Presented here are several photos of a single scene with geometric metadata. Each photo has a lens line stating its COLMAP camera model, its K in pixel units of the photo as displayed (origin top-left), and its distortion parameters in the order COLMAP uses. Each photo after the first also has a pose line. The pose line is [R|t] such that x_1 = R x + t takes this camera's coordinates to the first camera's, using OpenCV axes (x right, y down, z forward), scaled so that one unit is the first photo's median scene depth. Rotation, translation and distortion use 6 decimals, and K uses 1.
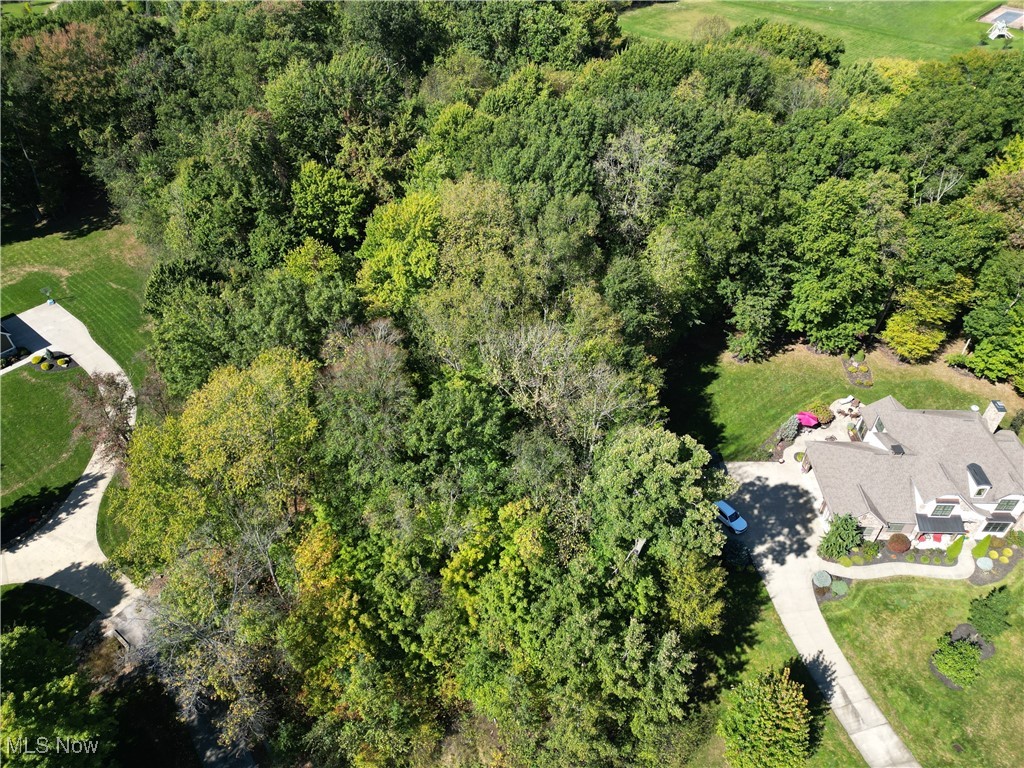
lens RADIAL K [[712.6, 0, 508.7], [0, 712.6, 383.7], [0, 0, 1]] dist [0.056707, -0.041147]
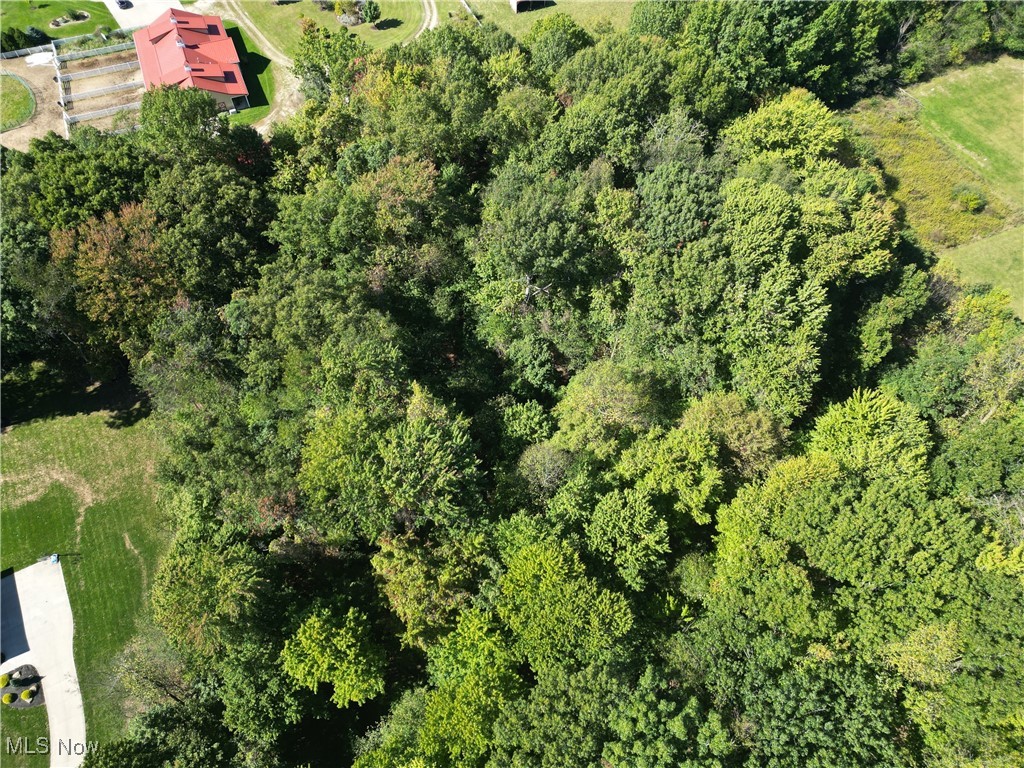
lens RADIAL K [[725.9, 0, 505.5], [0, 725.9, 377.2], [0, 0, 1]] dist [0.040462, -0.012330]
pose [[0.935289, 0.295174, -0.195212, -0.033943], [-0.239121, 0.933770, 0.266262, -0.963419], [0.260877, -0.202353, 0.943926, 0.509857]]
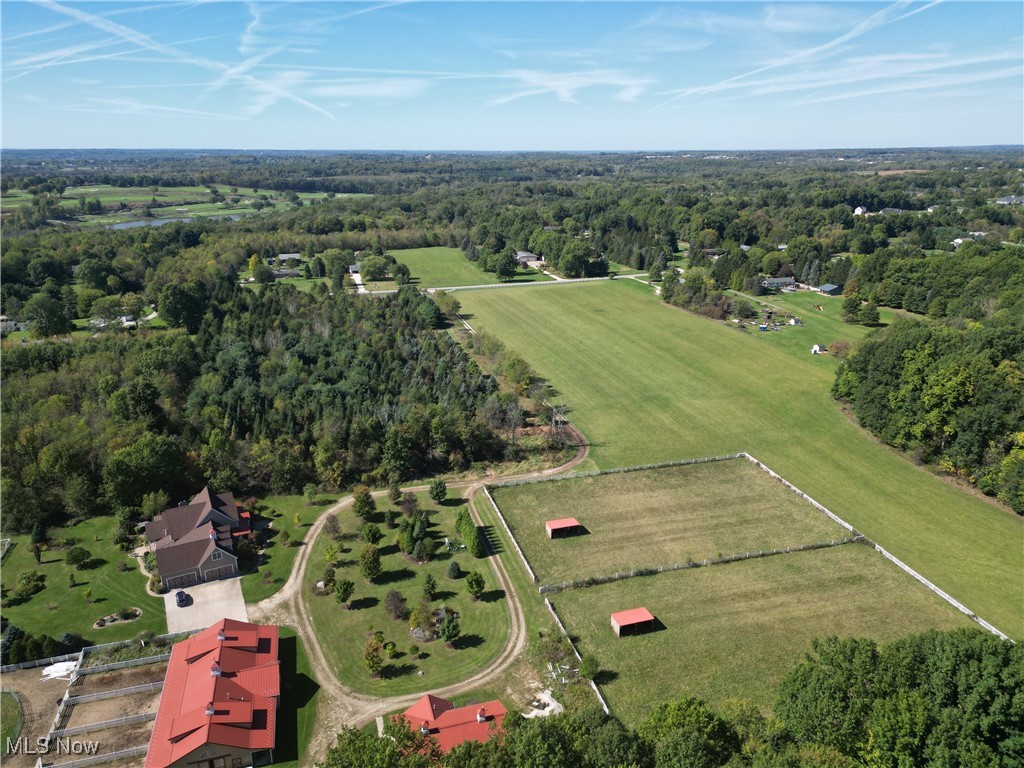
lens RADIAL K [[712.6, 0, 508.7], [0, 712.6, 383.7], [0, 0, 1]] dist [0.056707, -0.041147]
pose [[0.888917, 0.149605, -0.432948, -0.316670], [-0.304810, 0.898716, -0.315278, -1.329710], [0.341930, 0.412223, 0.844486, 0.925351]]
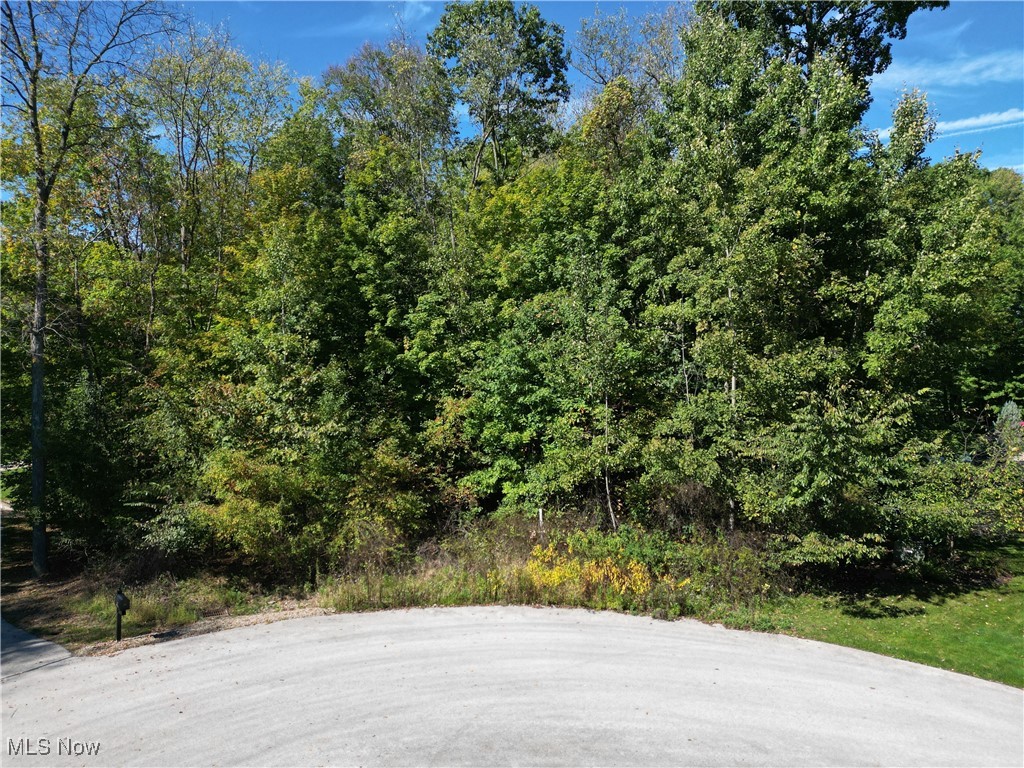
lens RADIAL K [[712.6, 0, 508.7], [0, 712.6, 383.7], [0, 0, 1]] dist [0.056707, -0.041147]
pose [[0.994424, 0.002874, -0.105420, 0.005913], [-0.071747, 0.751068, -0.656315, 0.567668], [0.077292, 0.660219, 0.747086, 0.498921]]
